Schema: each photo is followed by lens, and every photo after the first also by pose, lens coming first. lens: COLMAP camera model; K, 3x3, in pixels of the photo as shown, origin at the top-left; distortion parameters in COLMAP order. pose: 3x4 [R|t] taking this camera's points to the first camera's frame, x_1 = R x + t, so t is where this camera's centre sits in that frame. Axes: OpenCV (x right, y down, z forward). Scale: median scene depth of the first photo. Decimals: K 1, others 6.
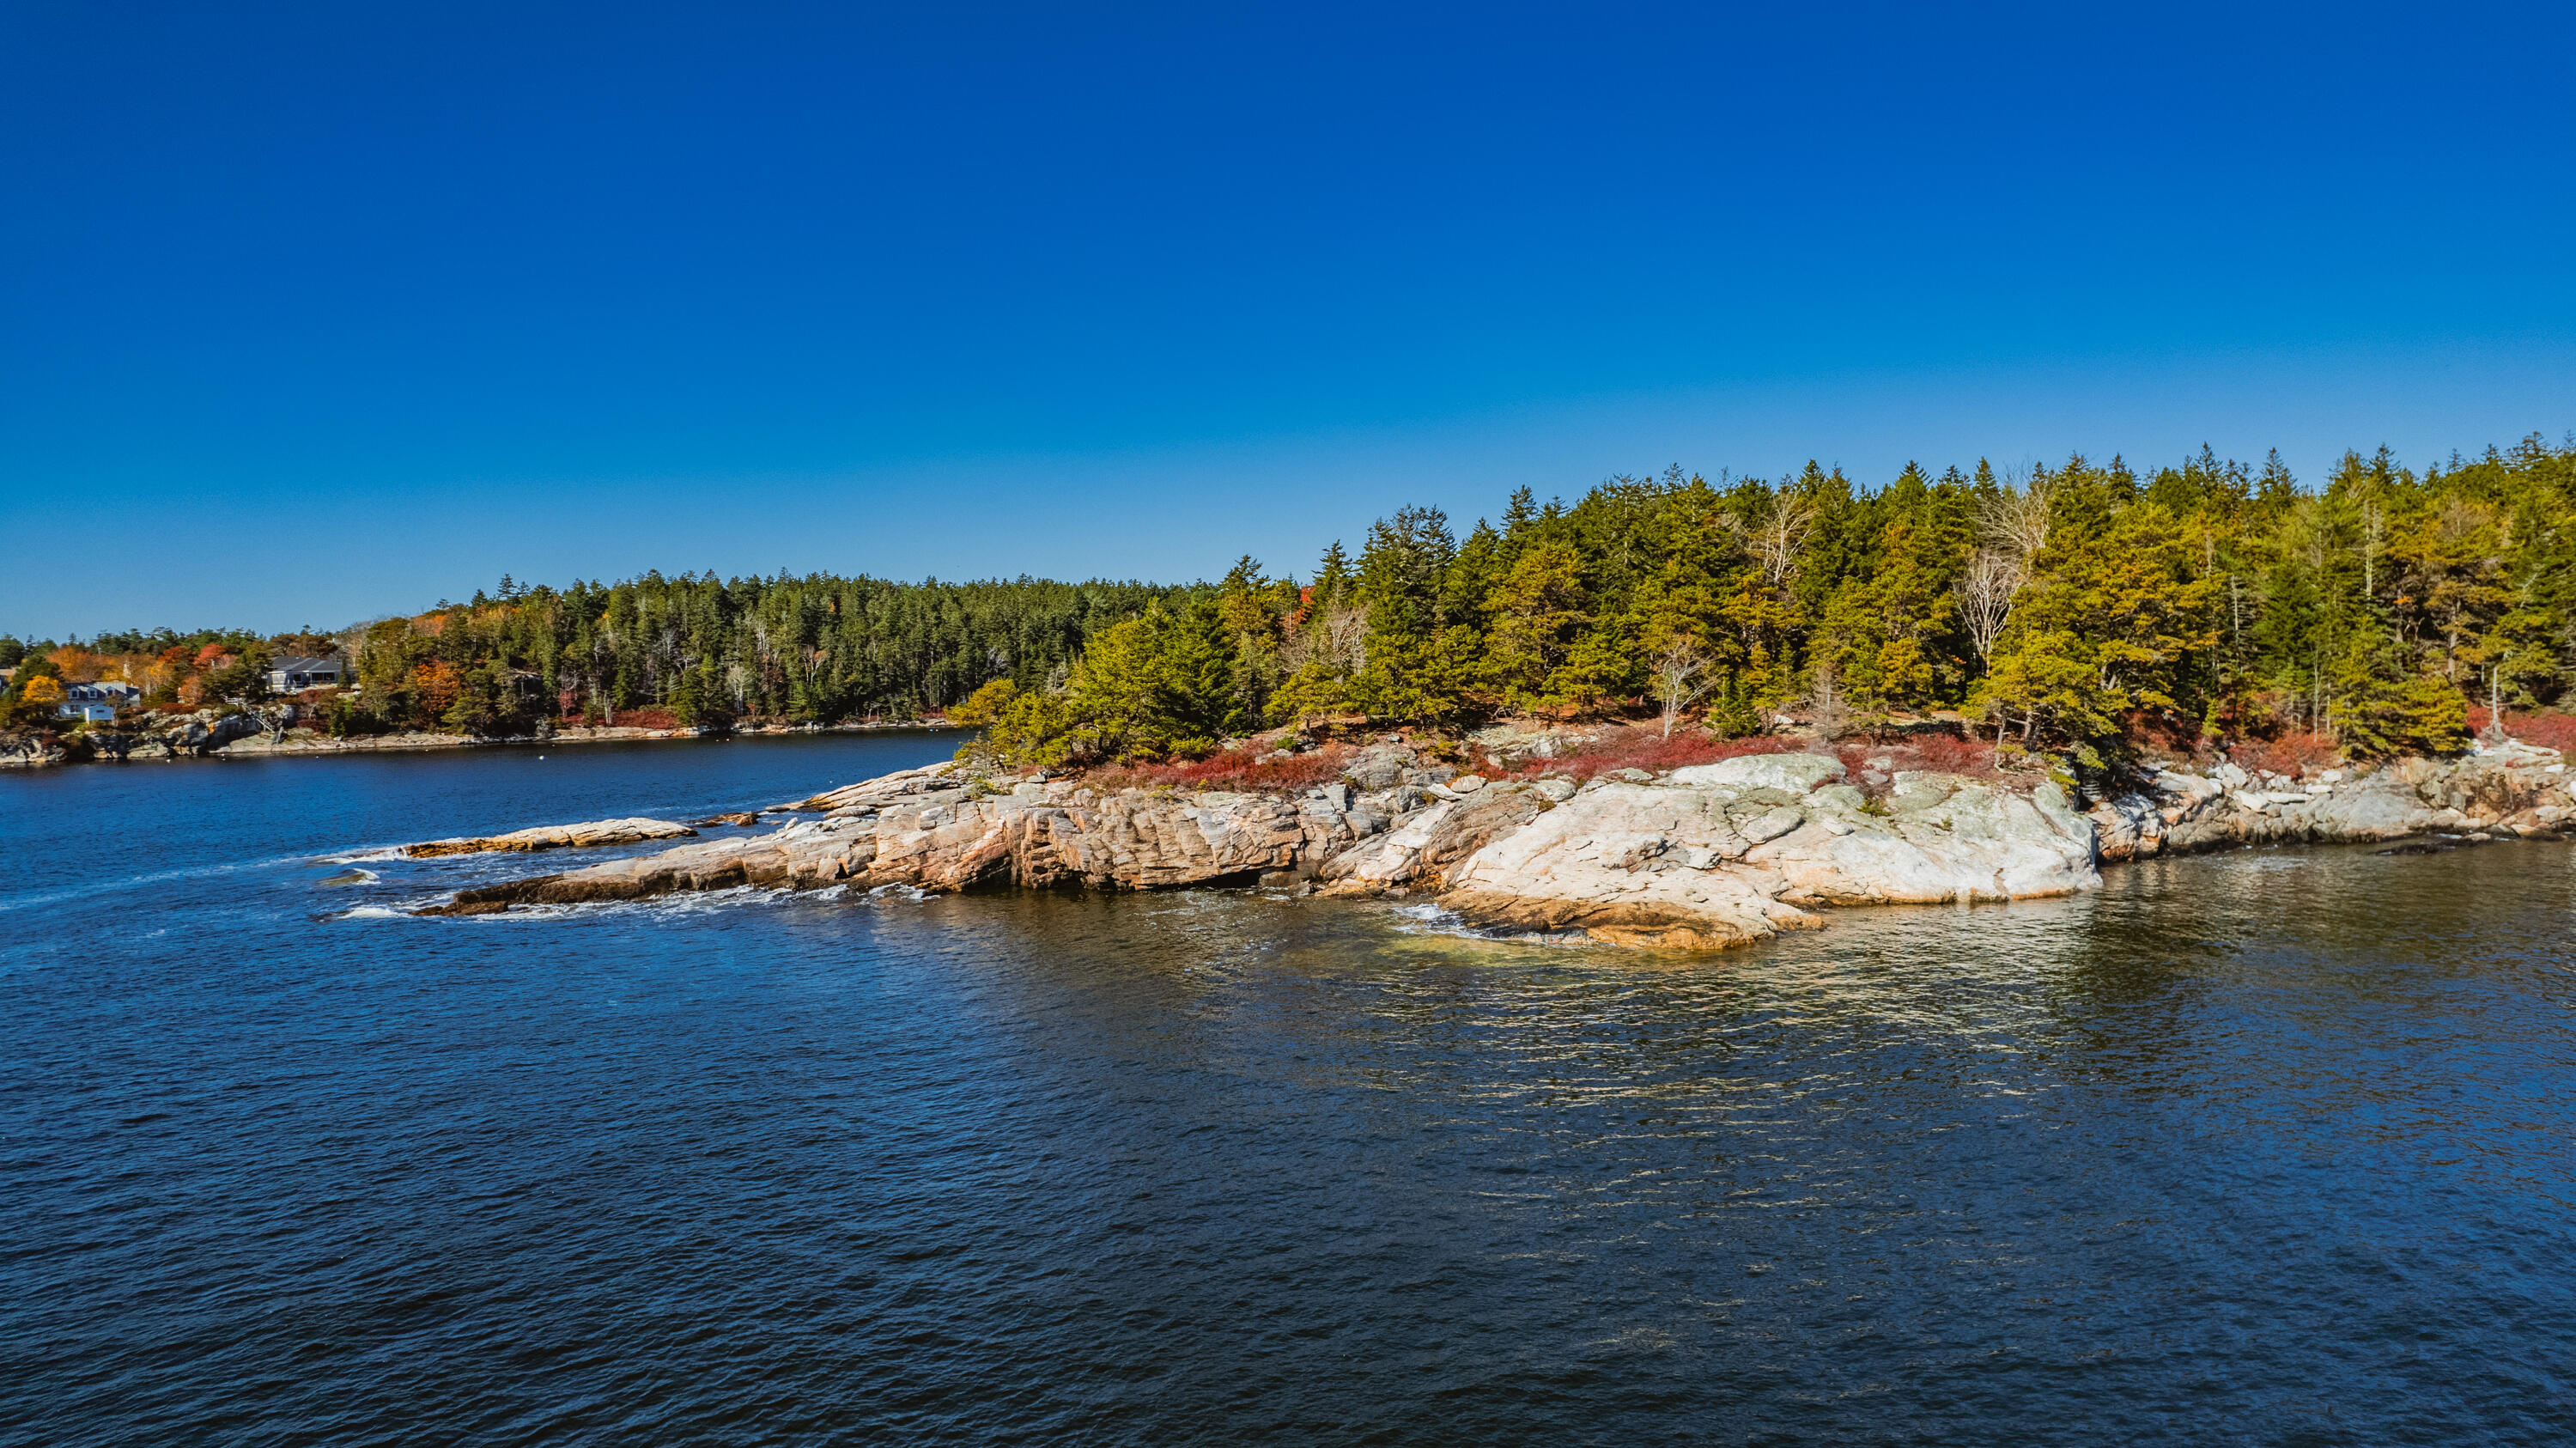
lens RADIAL K [[1693.4, 0, 1310.1], [0, 1693.4, 731.8], [0, 0, 1]] dist [-0.062153, 0.061247]
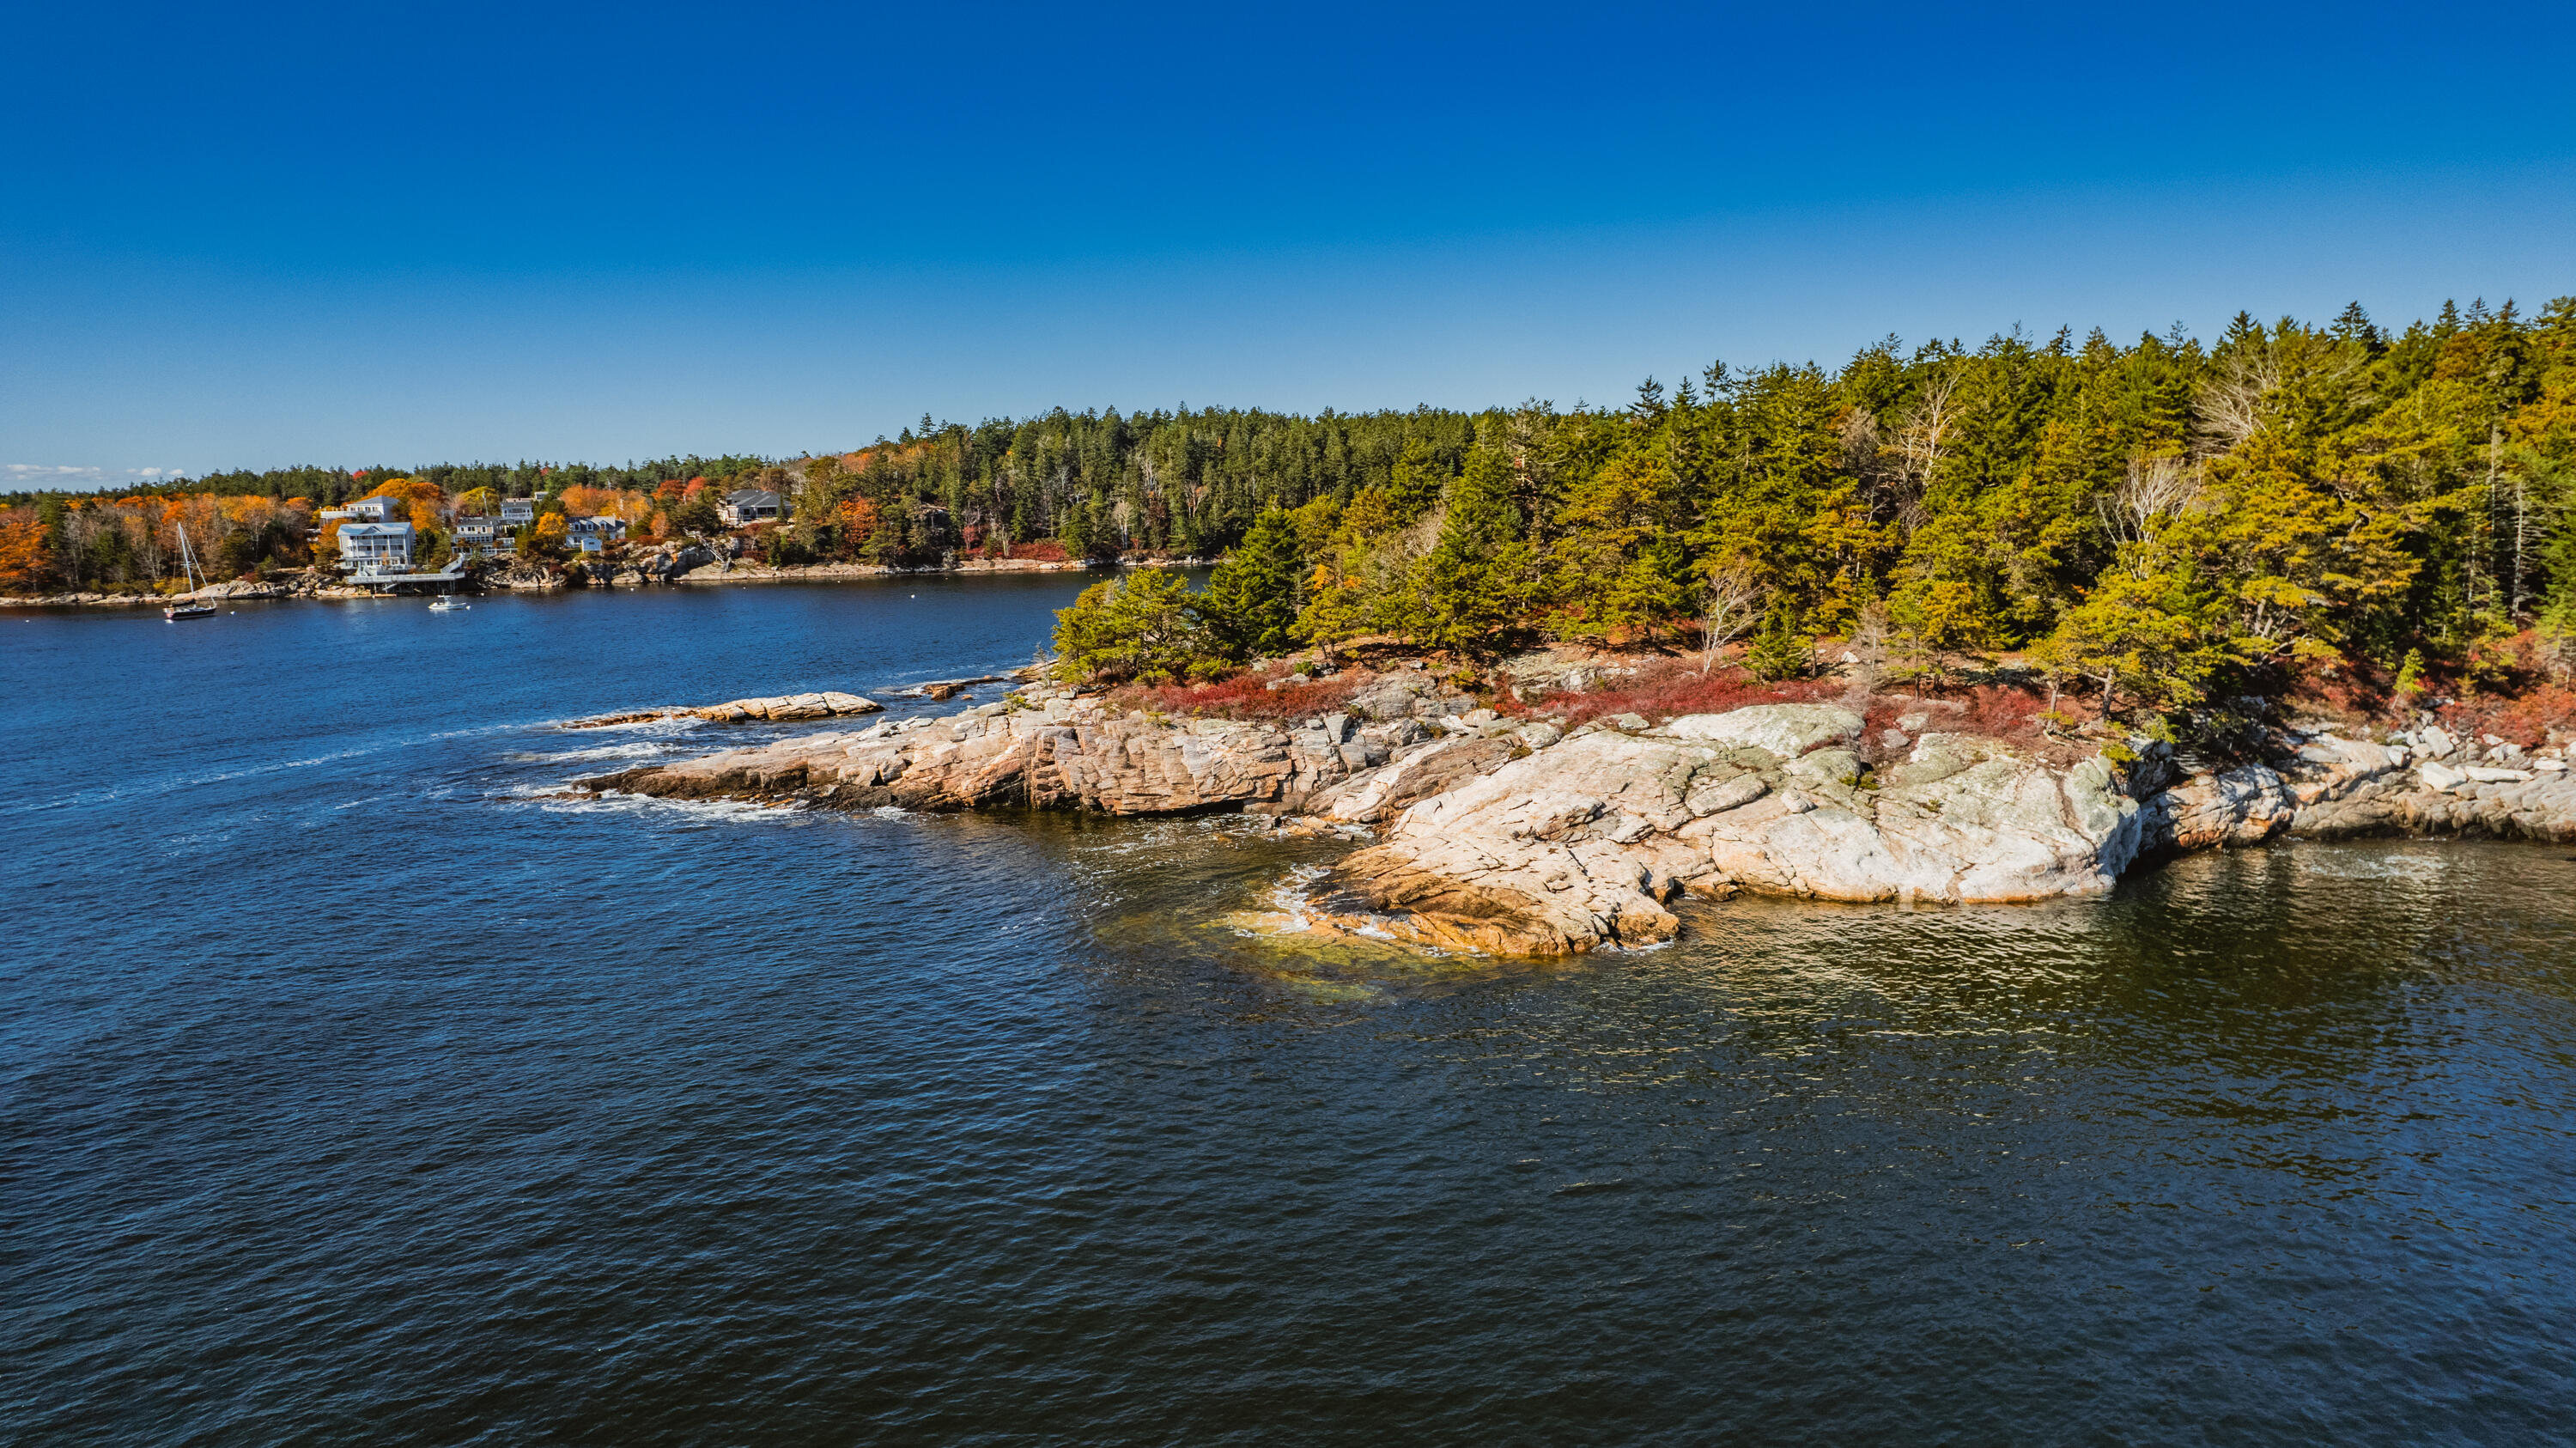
lens RADIAL K [[1693.4, 0, 1226.3], [0, 1693.4, 752.5], [0, 0, 1]] dist [-0.062153, 0.061247]
pose [[0.954145, 0.047595, -0.295538, 0.227199], [-0.012740, 0.992841, 0.118762, -0.058176], [0.299075, -0.109551, 0.947920, 0.044033]]
